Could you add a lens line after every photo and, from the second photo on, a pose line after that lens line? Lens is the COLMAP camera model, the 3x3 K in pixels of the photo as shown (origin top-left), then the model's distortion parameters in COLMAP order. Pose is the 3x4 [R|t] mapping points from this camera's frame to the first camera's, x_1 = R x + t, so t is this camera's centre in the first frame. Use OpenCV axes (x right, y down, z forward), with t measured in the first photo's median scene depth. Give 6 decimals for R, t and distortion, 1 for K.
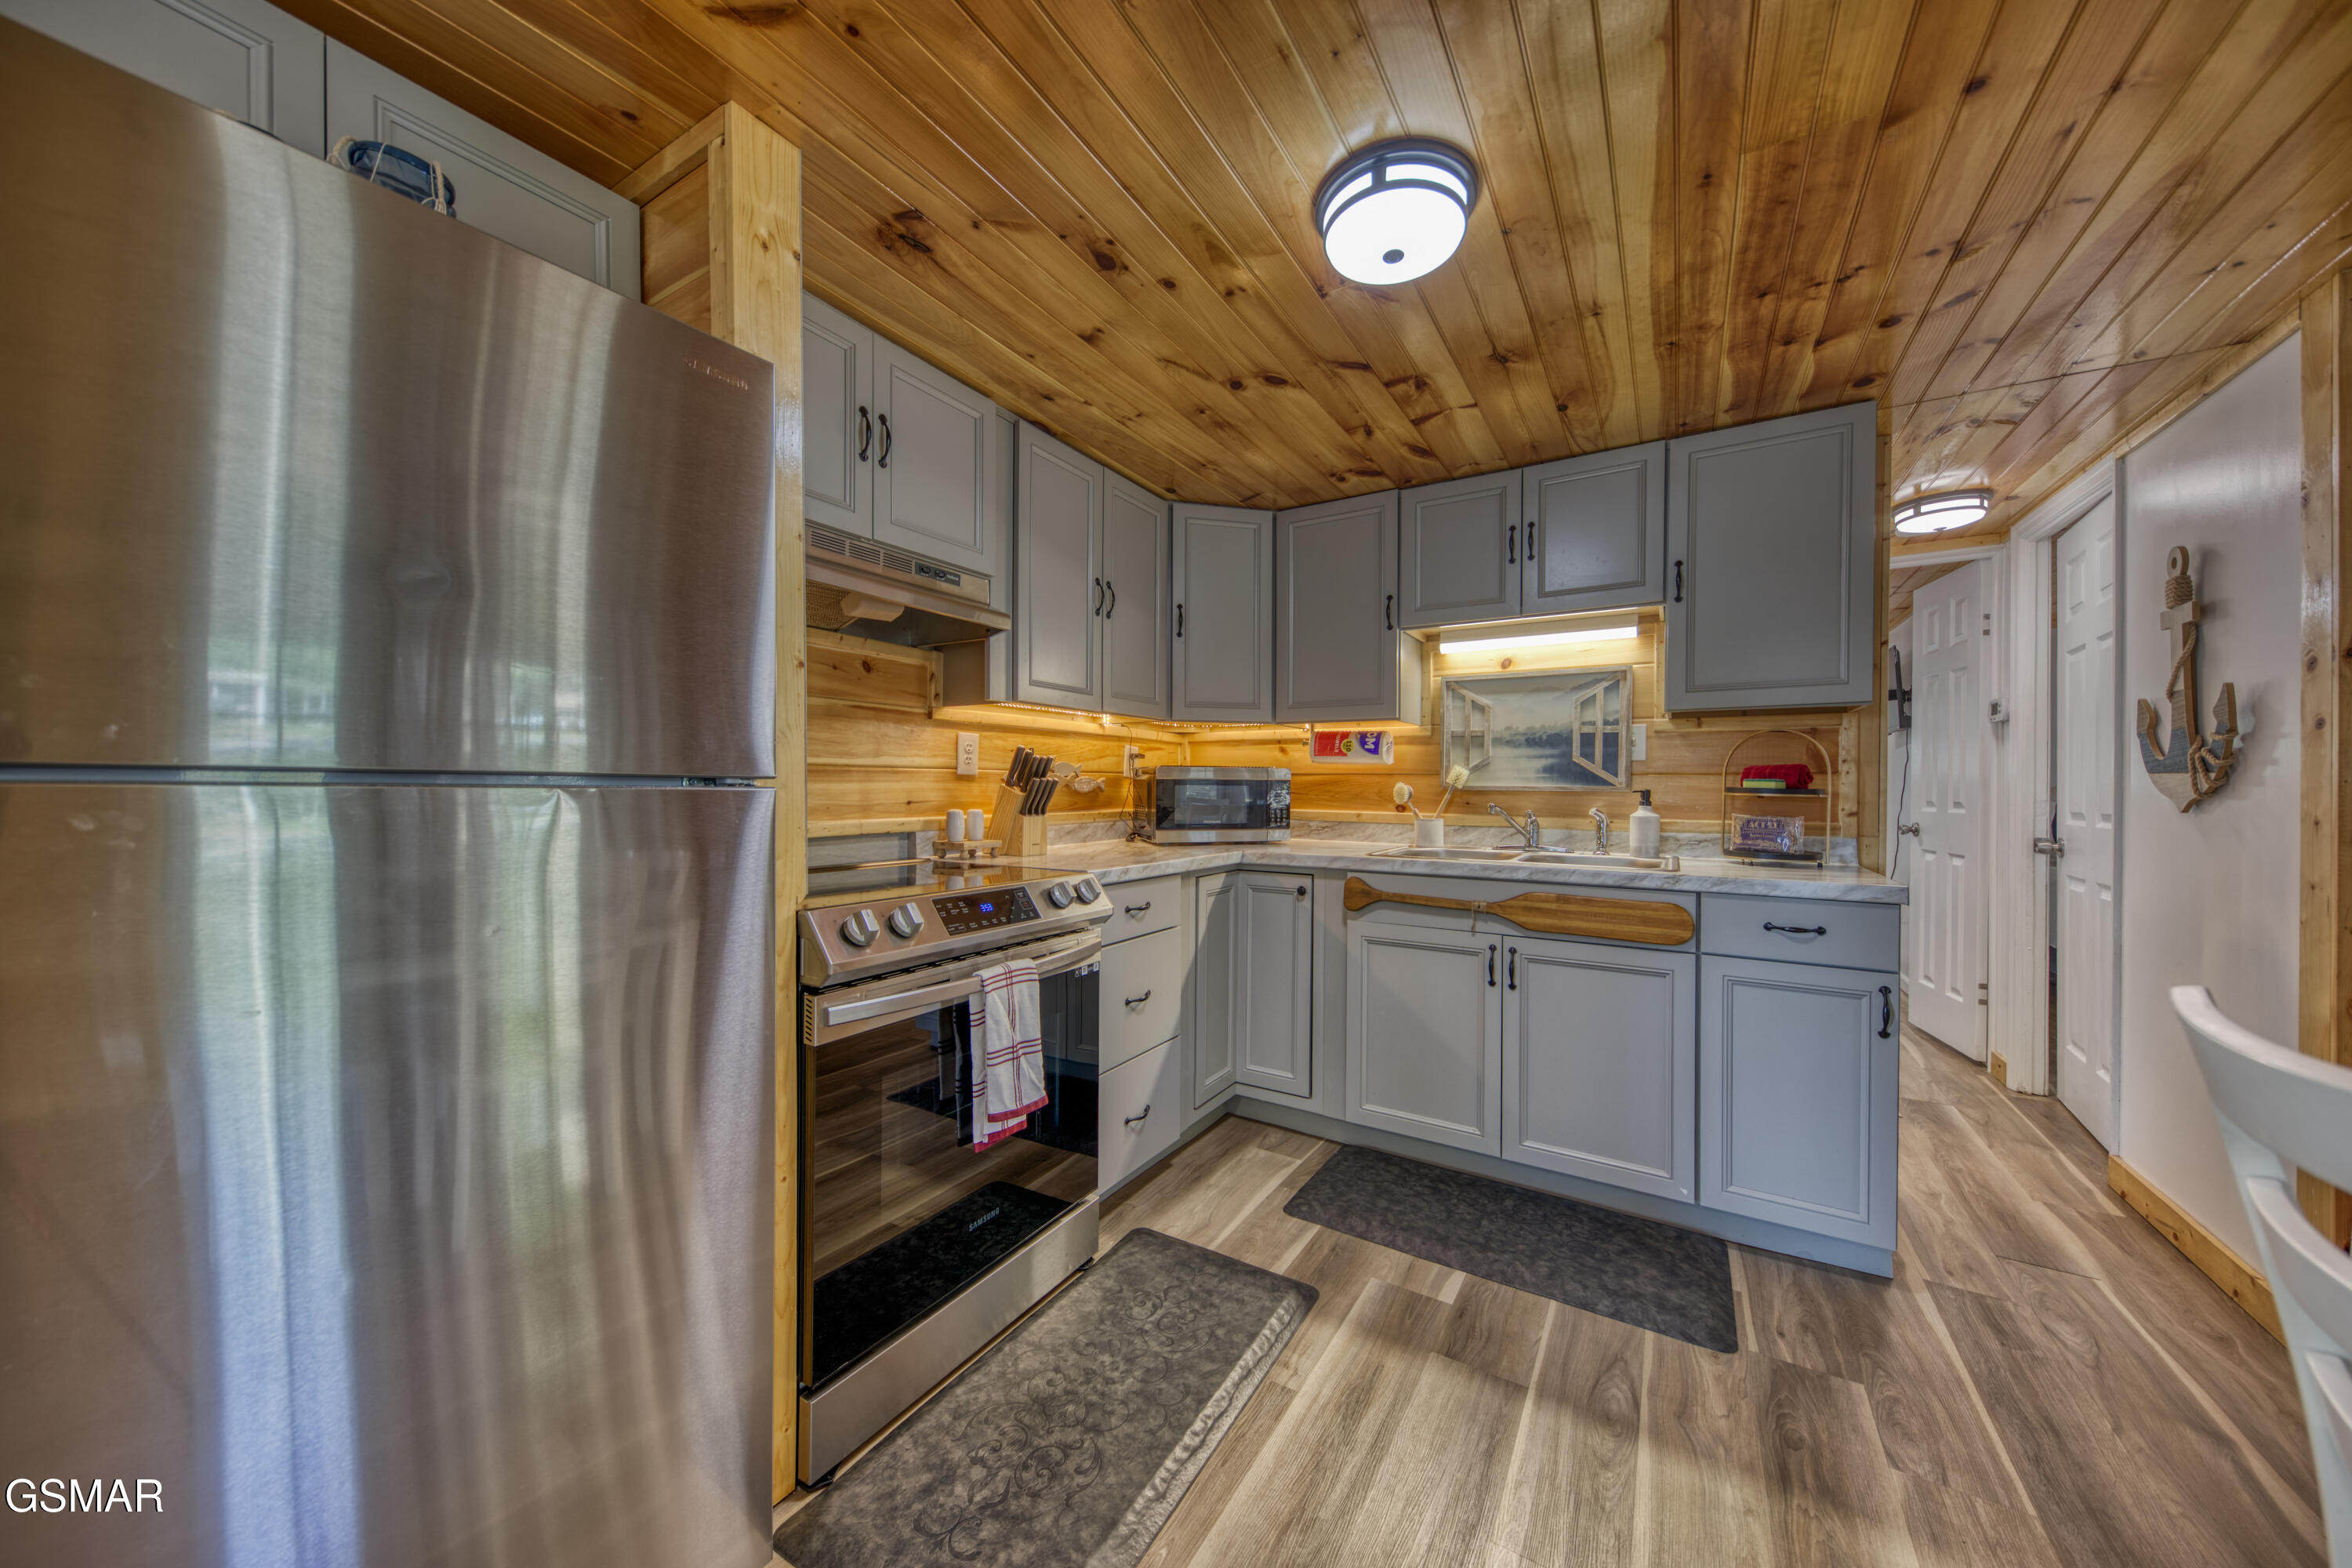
lens RADIAL K [[868.4, 0, 1078.6], [0, 868.4, 789.6], [0, 0, 1]] dist [0.001456, -0.001562]
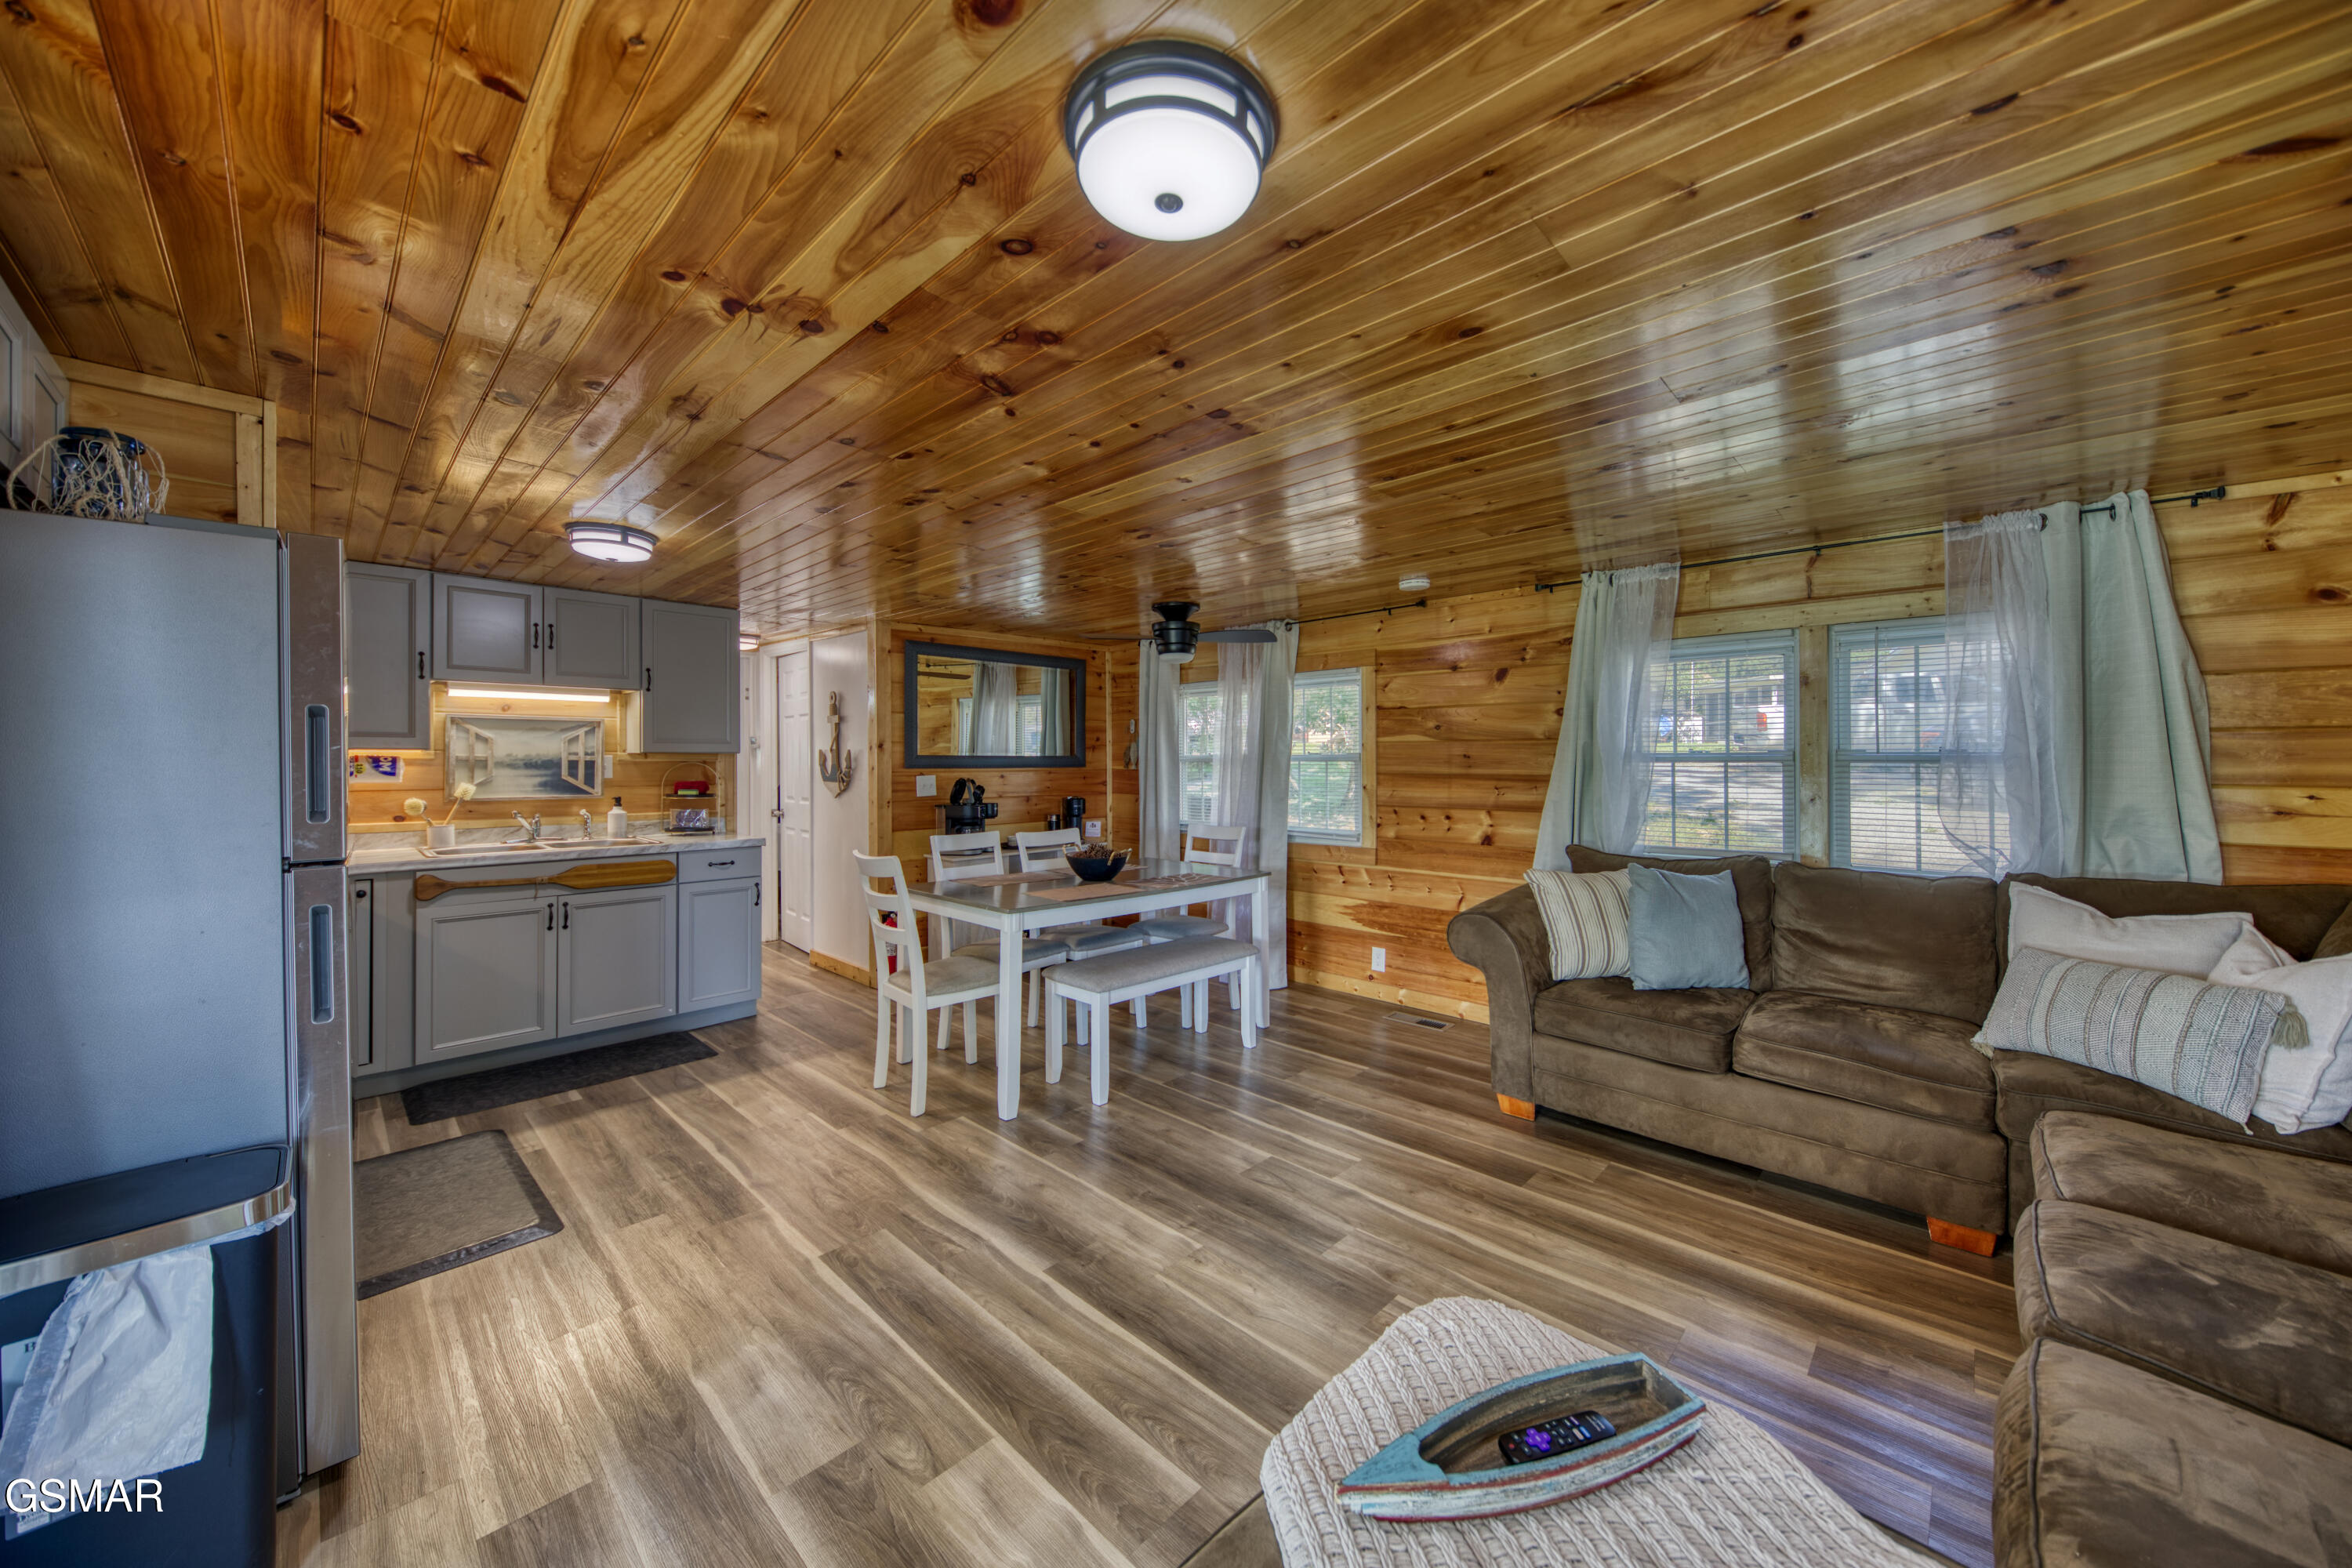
lens RADIAL K [[816.3, 0, 1182.0], [0, 816.3, 742.6], [0, 0, 1]] dist [0.010322, -0.004425]
pose [[0.215018, 0.014842, 0.976497, -0.779704], [0.015161, 0.999713, -0.018533, -0.070414], [-0.976492, 0.018789, 0.214731, -0.465465]]
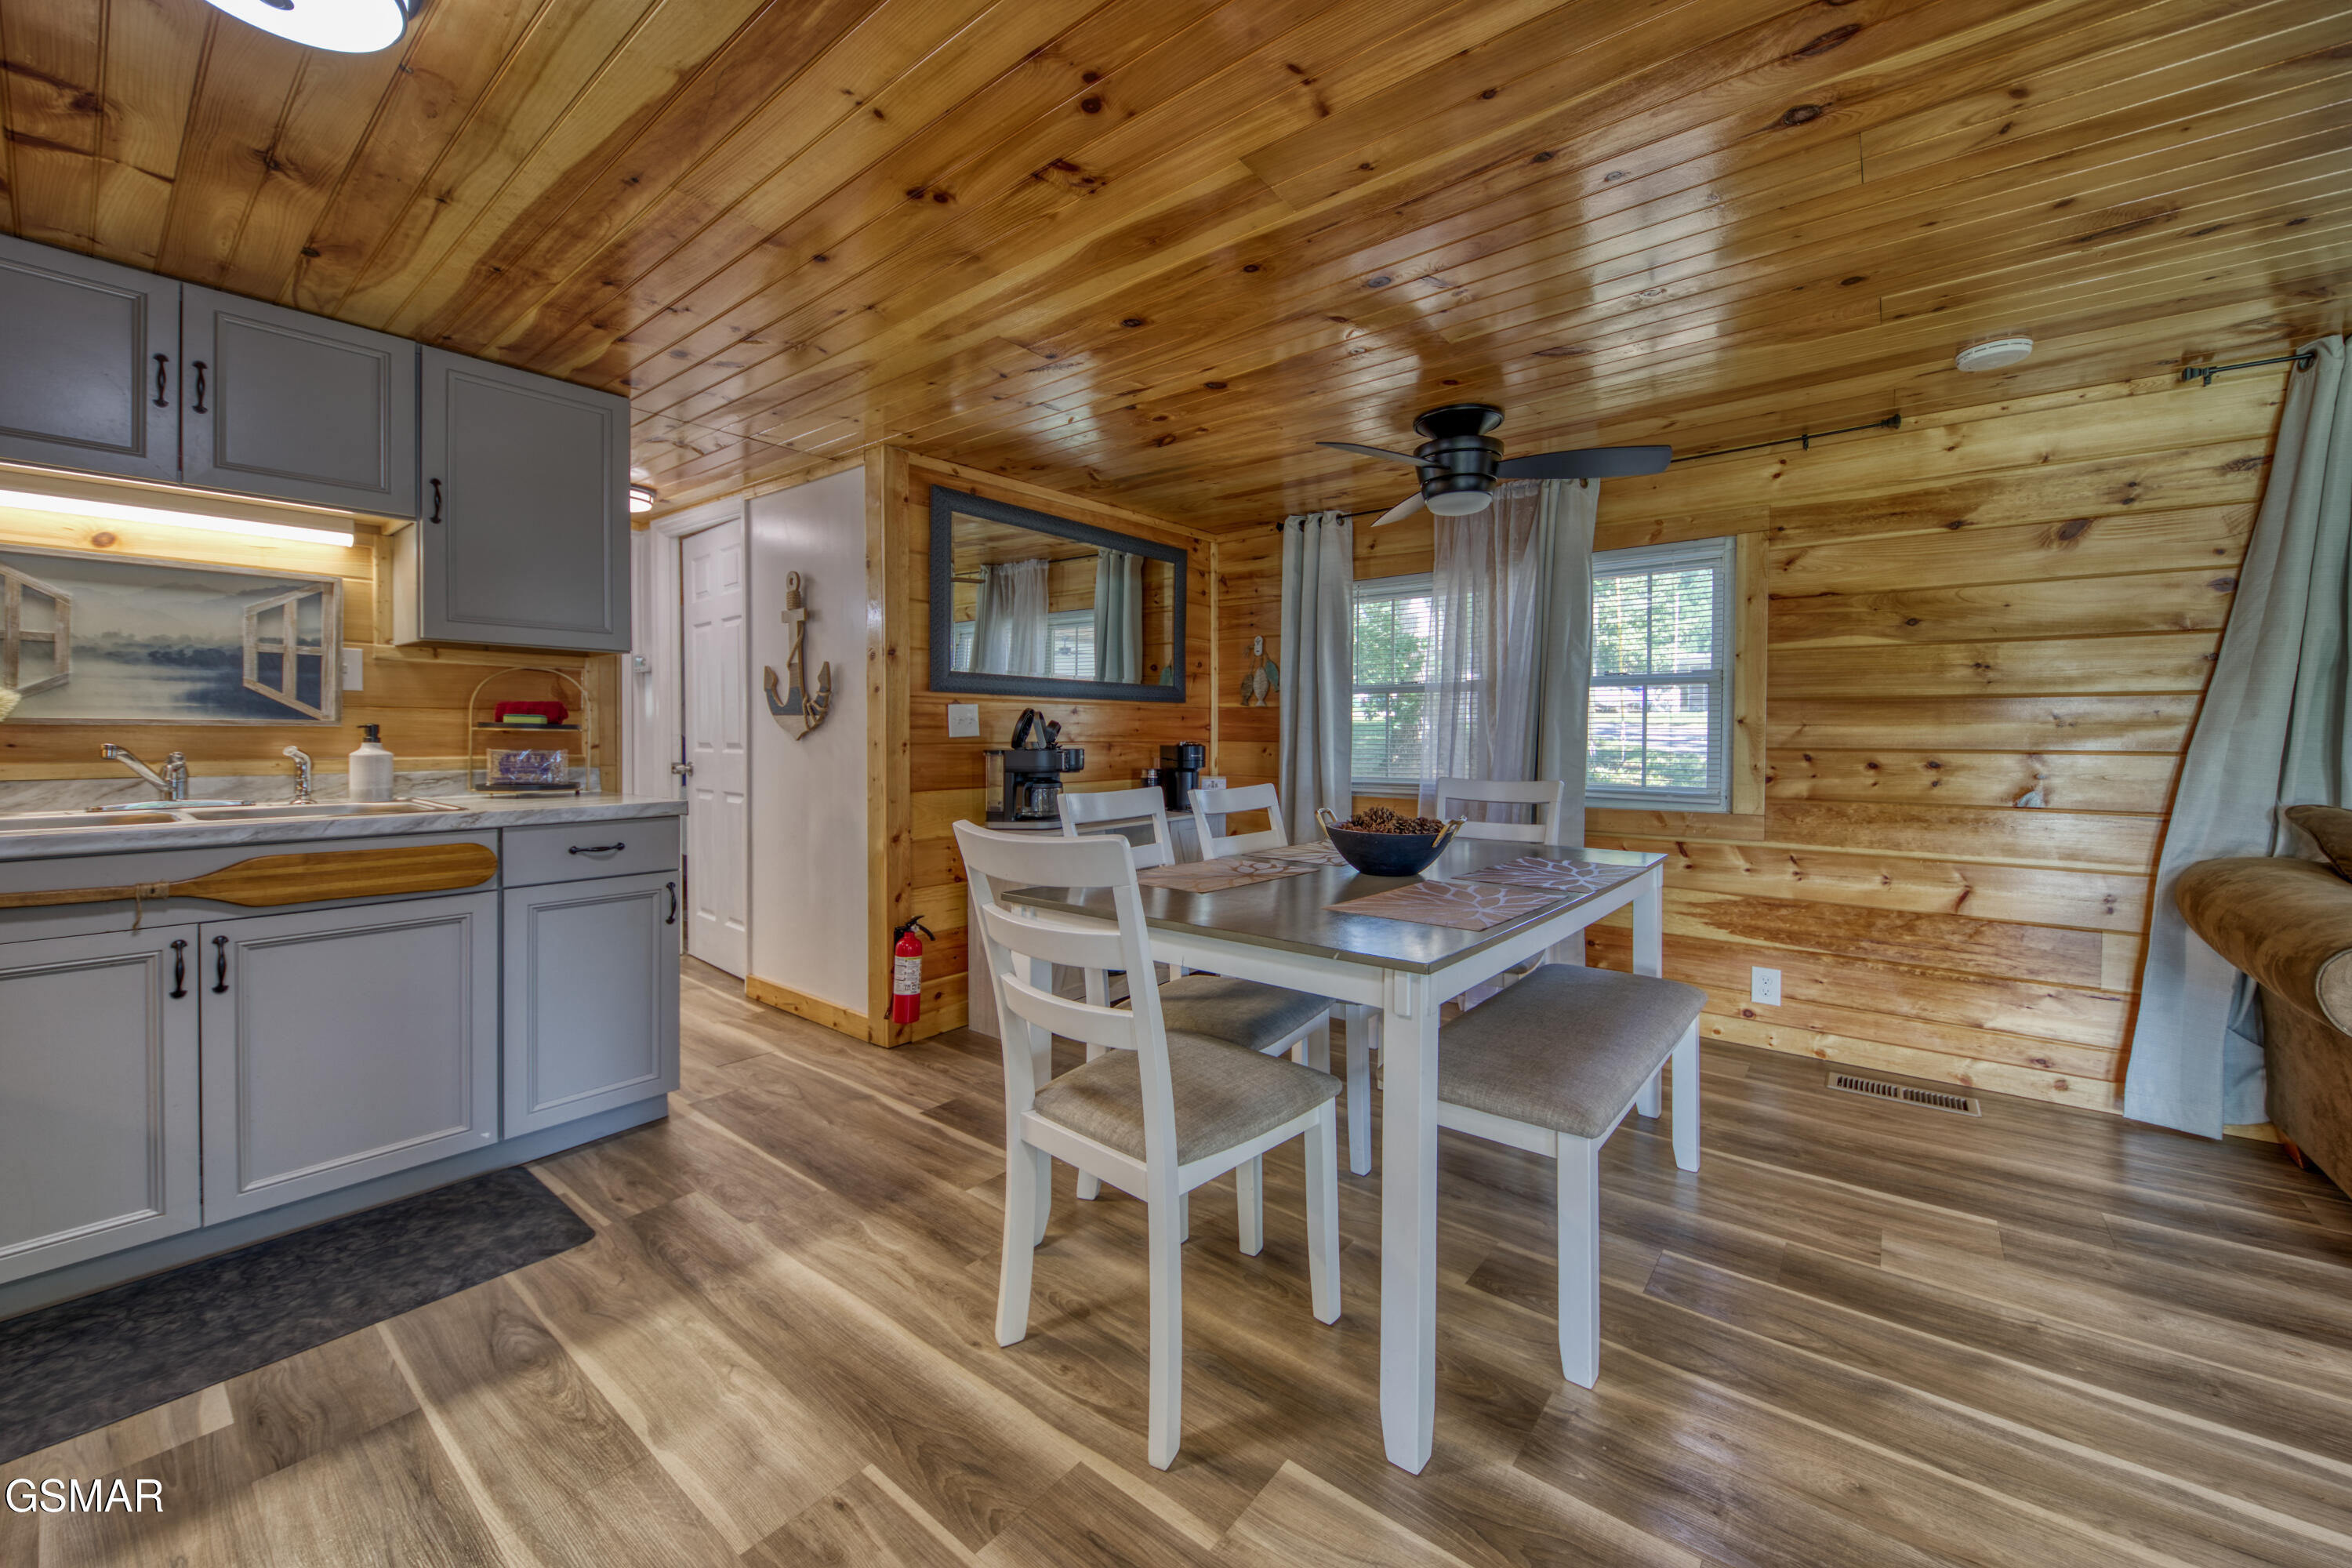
lens RADIAL K [[816.3, 0, 1281.6], [0, 816.3, 733.8], [0, 0, 1]] dist [0.010322, -0.004425]
pose [[0.017428, -0.007333, 0.999821, -0.196544], [-0.002067, 0.999971, 0.007370, 0.001558], [-0.999846, -0.002195, 0.017412, 0.082905]]
